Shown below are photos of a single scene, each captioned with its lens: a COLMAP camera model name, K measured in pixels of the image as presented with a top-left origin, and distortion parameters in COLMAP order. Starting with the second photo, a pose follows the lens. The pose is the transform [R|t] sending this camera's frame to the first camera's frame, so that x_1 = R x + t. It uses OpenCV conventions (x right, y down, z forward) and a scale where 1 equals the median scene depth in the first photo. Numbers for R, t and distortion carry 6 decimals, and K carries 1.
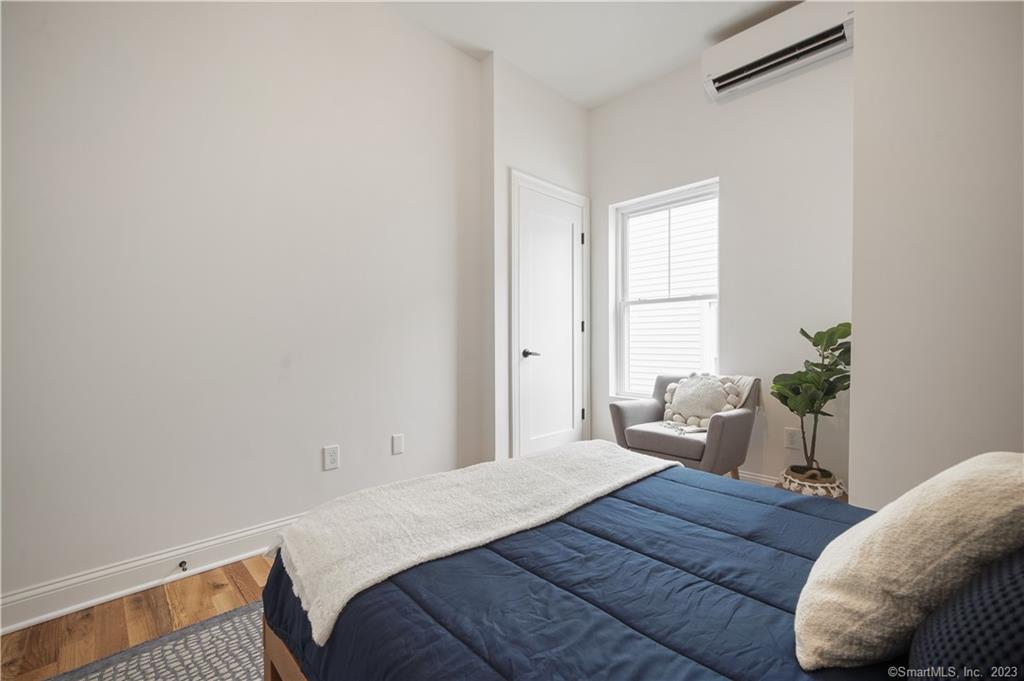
lens RADIAL K [[436.2, 0, 506.4], [0, 436.2, 342.5], [0, 0, 1]] dist [-0.001064, 0.000334]
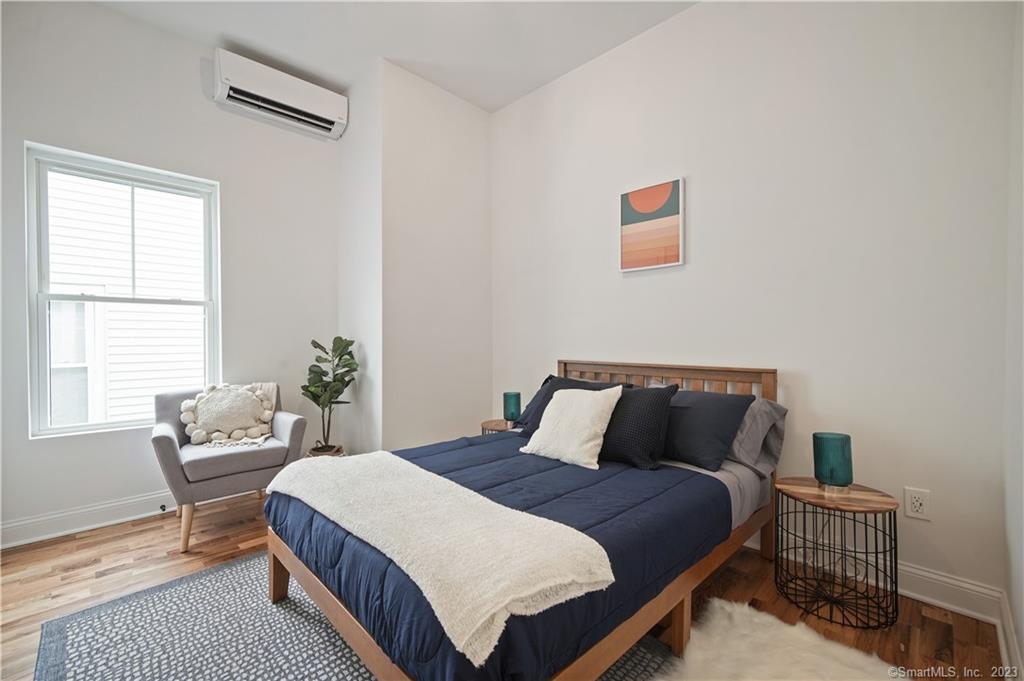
lens RADIAL K [[436.2, 0, 506.4], [0, 436.2, 342.5], [0, 0, 1]] dist [-0.001064, 0.000334]
pose [[-0.011298, -0.004303, 0.999927, -0.511151], [0.003375, 0.999985, 0.004341, -0.025208], [-0.999930, 0.003424, -0.011284, 0.381374]]
